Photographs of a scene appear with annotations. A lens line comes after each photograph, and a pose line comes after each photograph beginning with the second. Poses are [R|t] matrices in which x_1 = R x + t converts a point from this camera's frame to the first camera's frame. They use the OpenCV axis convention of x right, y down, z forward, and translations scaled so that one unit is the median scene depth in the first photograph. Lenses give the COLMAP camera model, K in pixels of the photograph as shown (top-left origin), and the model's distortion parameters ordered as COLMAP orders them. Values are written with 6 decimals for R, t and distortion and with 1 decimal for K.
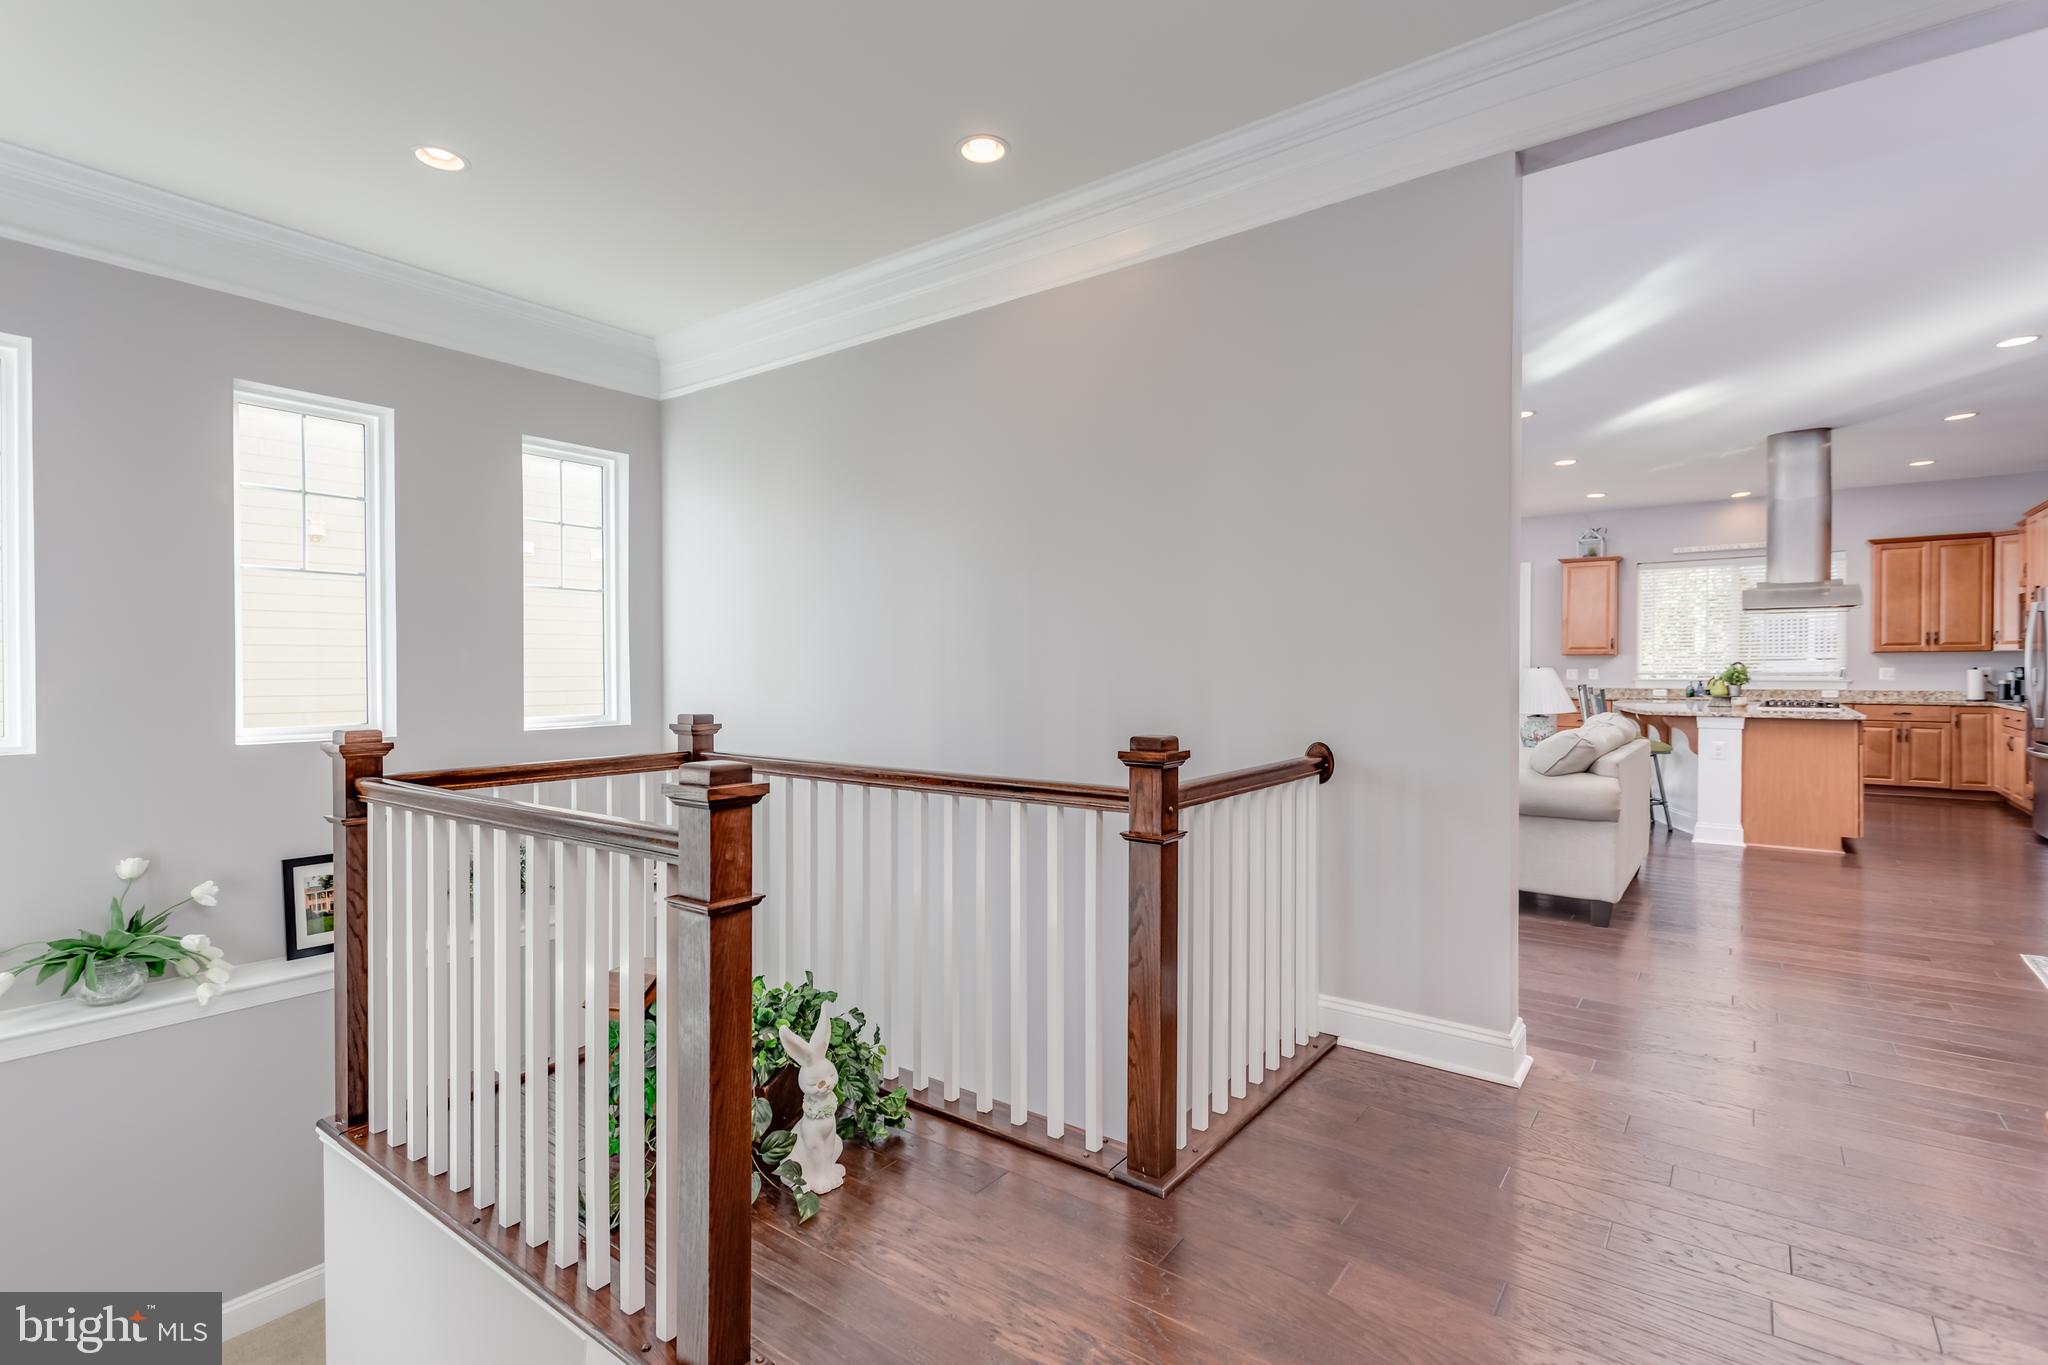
lens RADIAL K [[980.1, 0, 1003.9], [0, 980.1, 683.3], [0, 0, 1]] dist [0.002288, 0.000207]
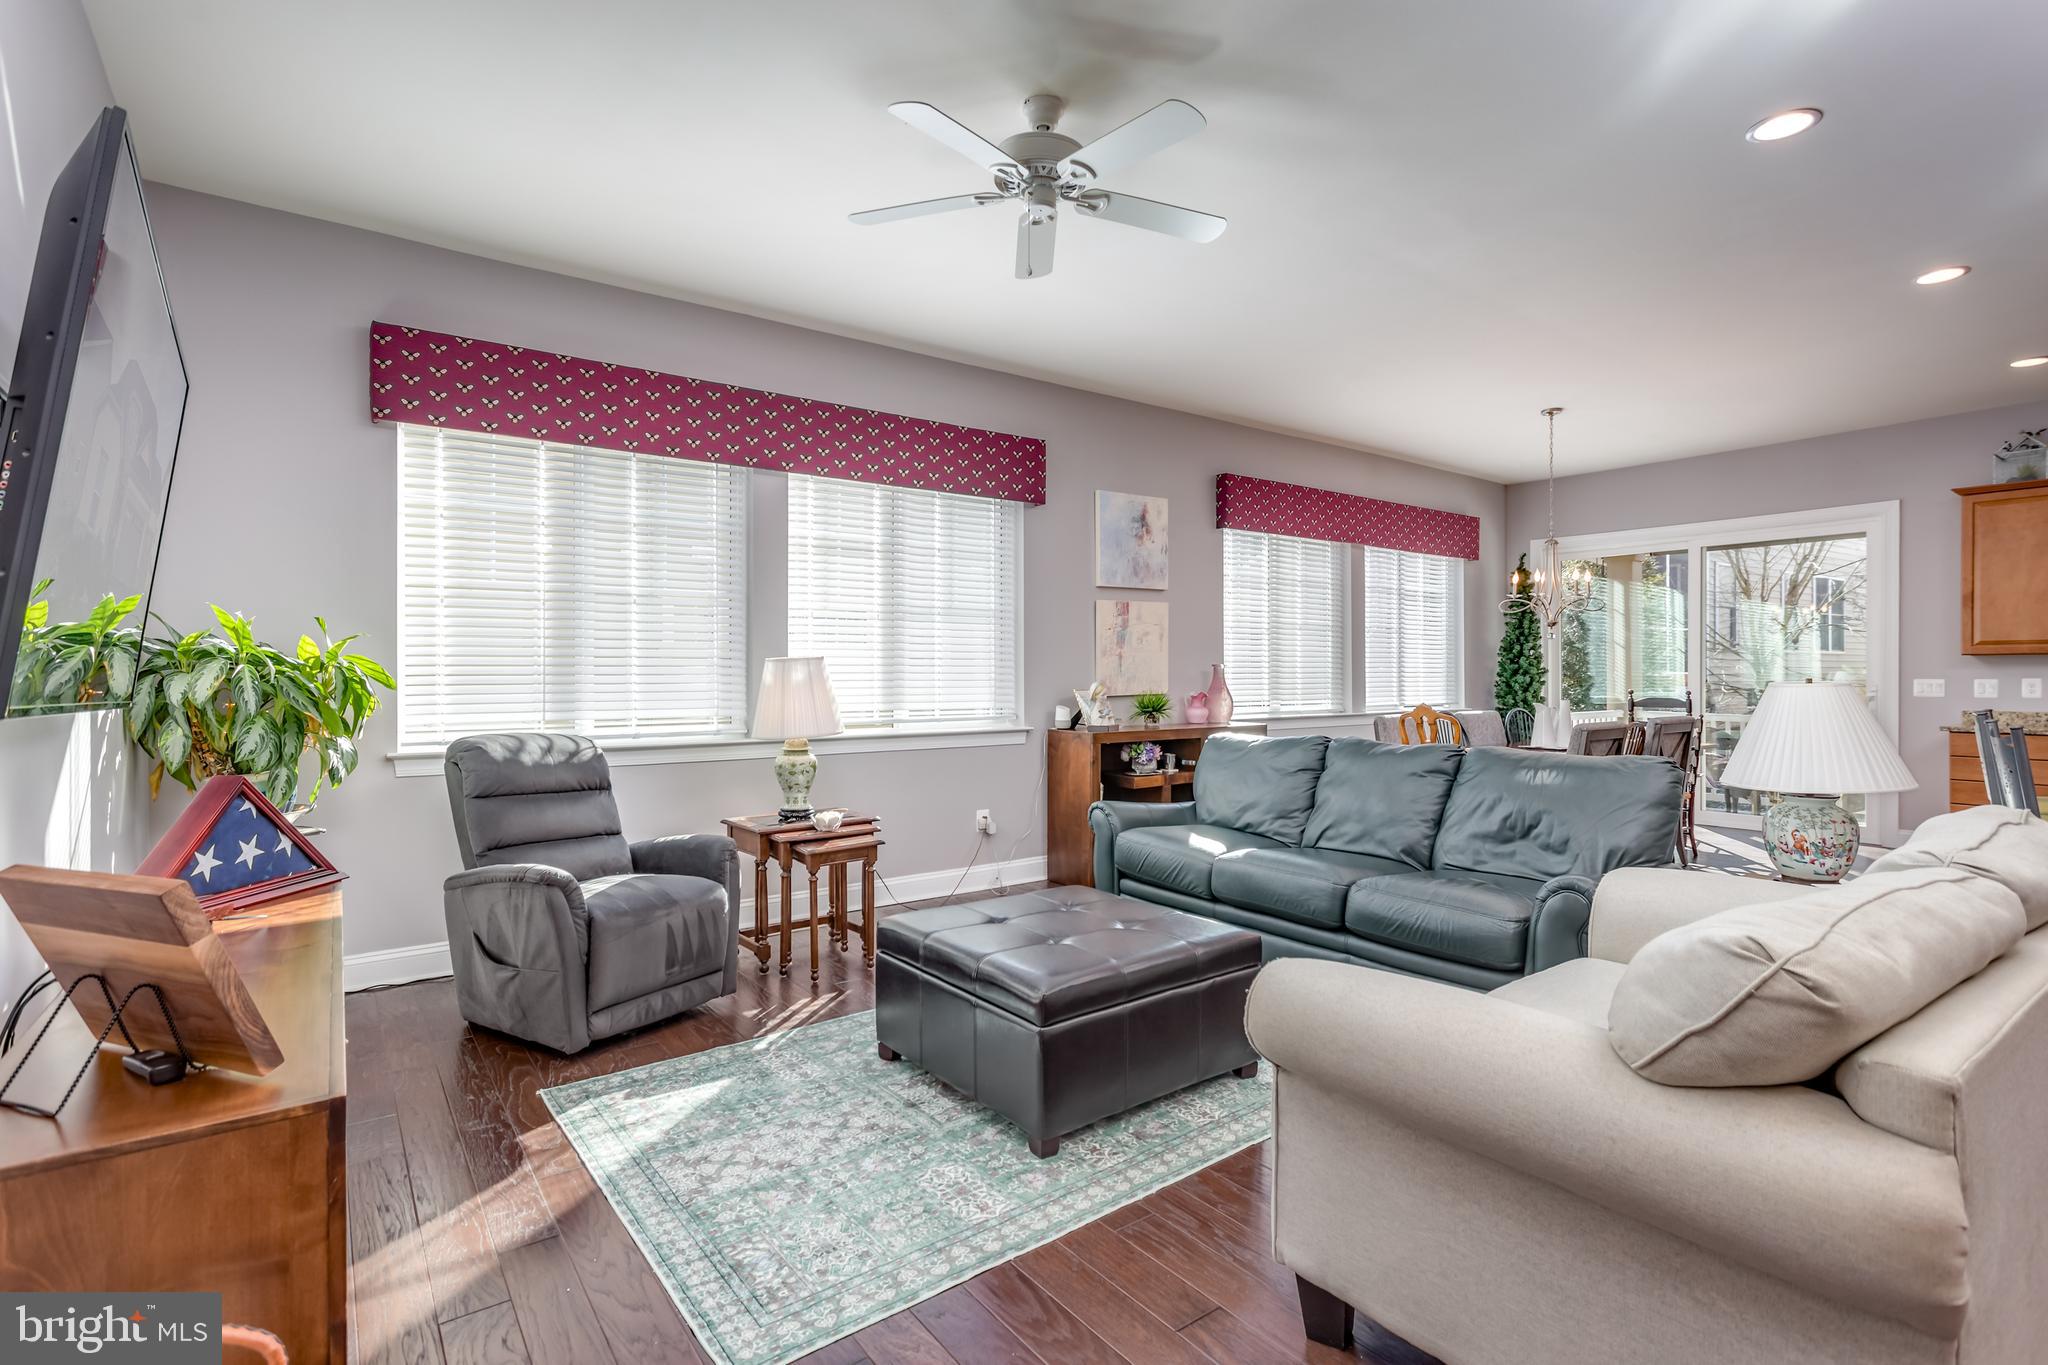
lens RADIAL K [[967.3, 0, 1031.1], [0, 967.3, 682.5], [0, 0, 1]] dist [0.005848, 0.000800]
pose [[0.961321, 0.001641, -0.275426, 0.245546], [-0.003763, 0.999967, -0.007176, -0.007829], [0.275405, 0.007935, 0.961295, 0.366527]]
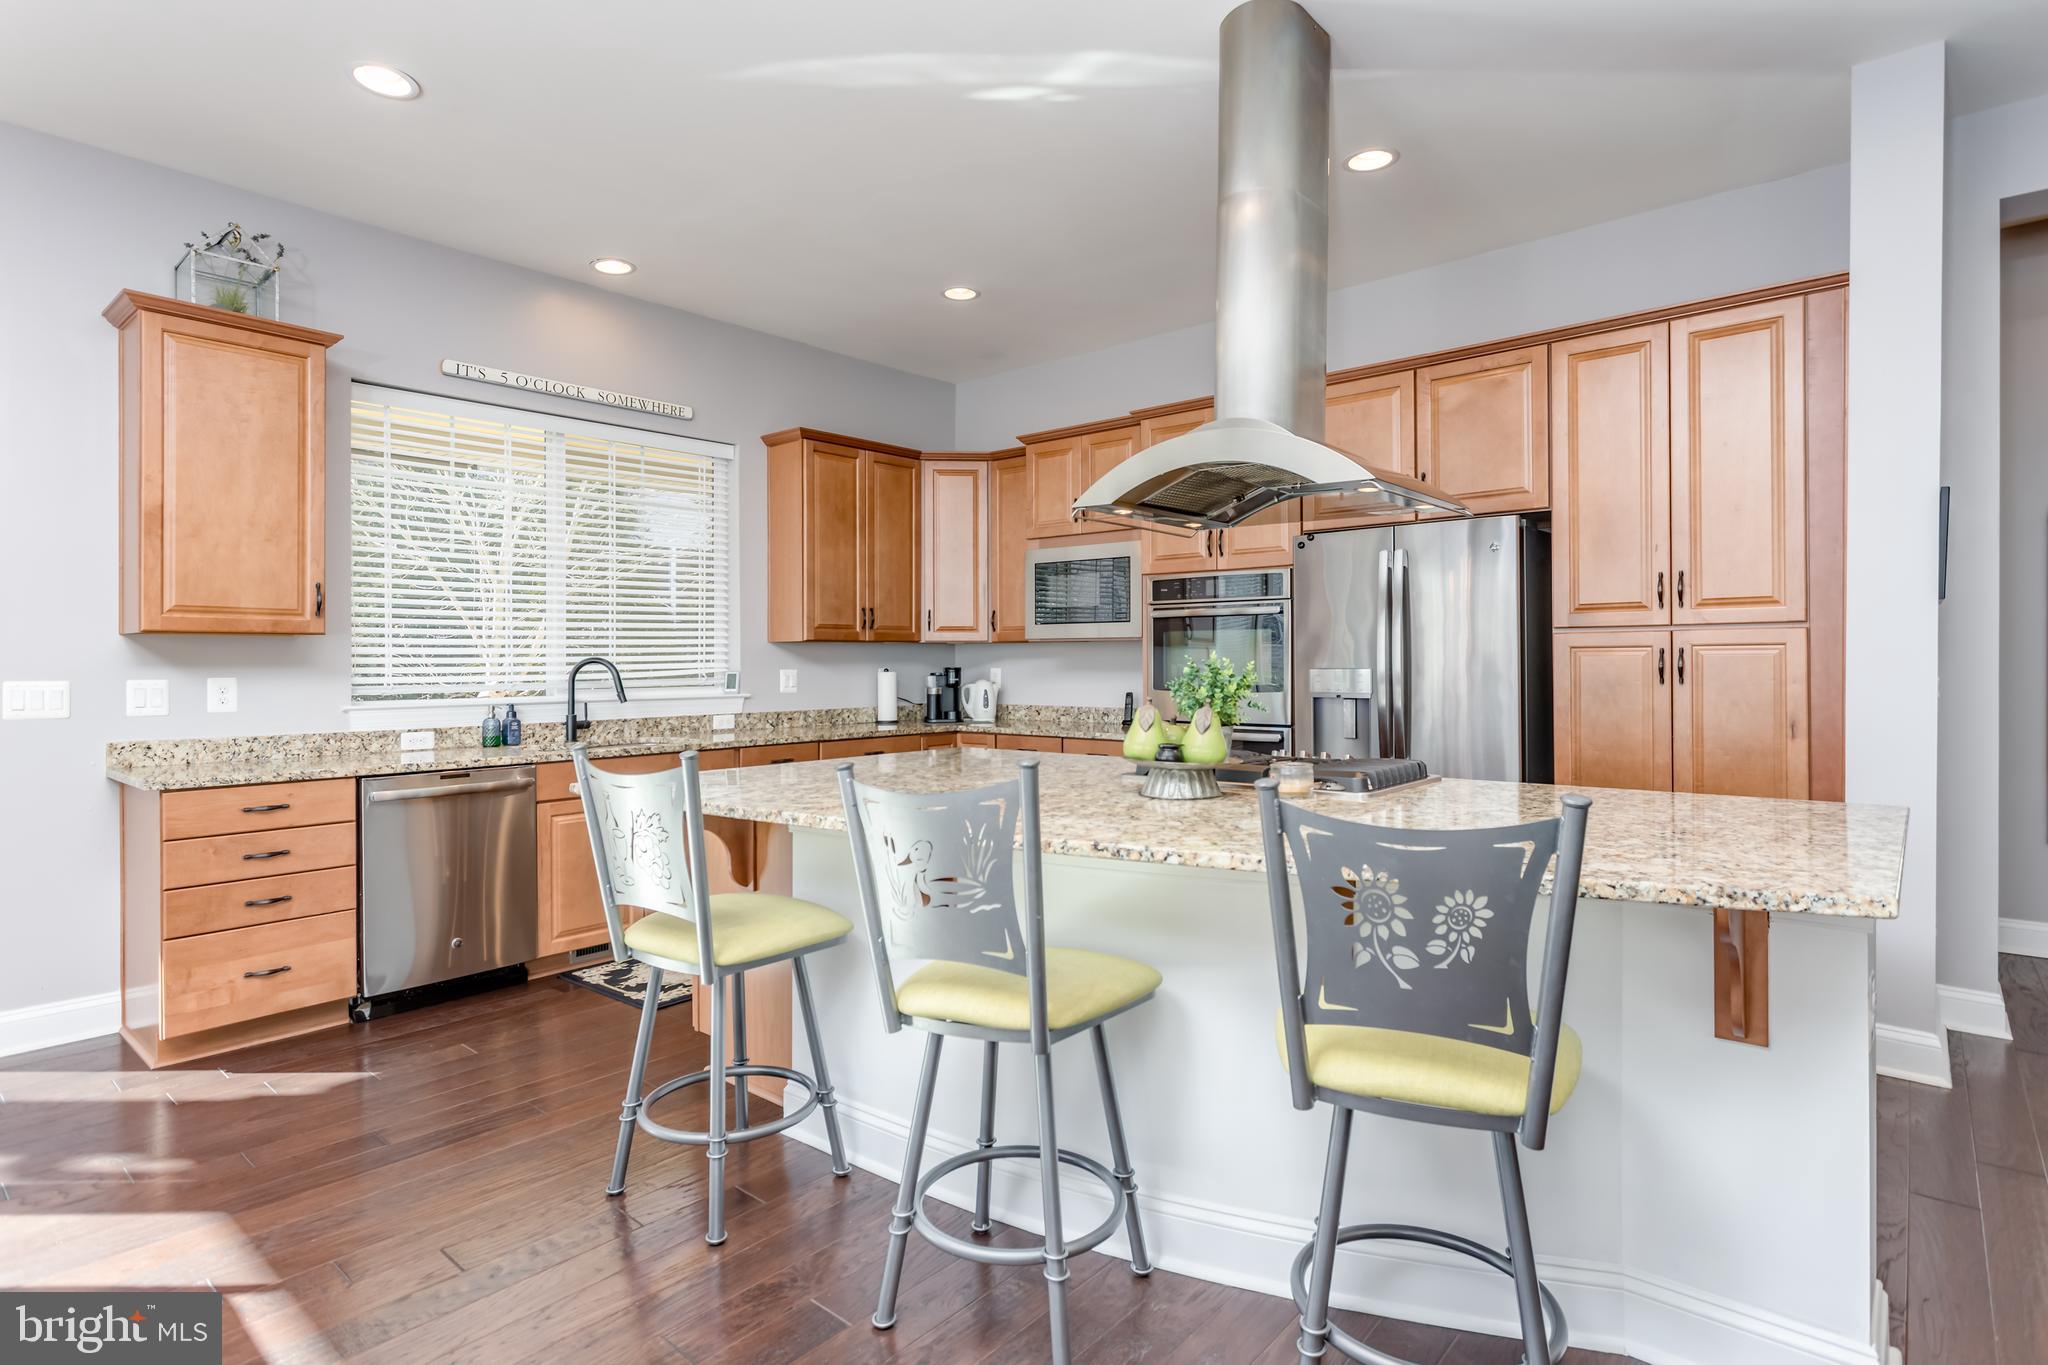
lens RADIAL K [[1049.9, 0, 1008.2], [0, 1049.9, 668.9], [0, 0, 1]] dist [0.013401, 0.000494]
pose [[0.052351, -0.004076, 0.998620, 0.340632], [0.021300, 0.999769, 0.002964, -0.016810], [-0.998402, 0.021115, 0.052425, 0.912787]]
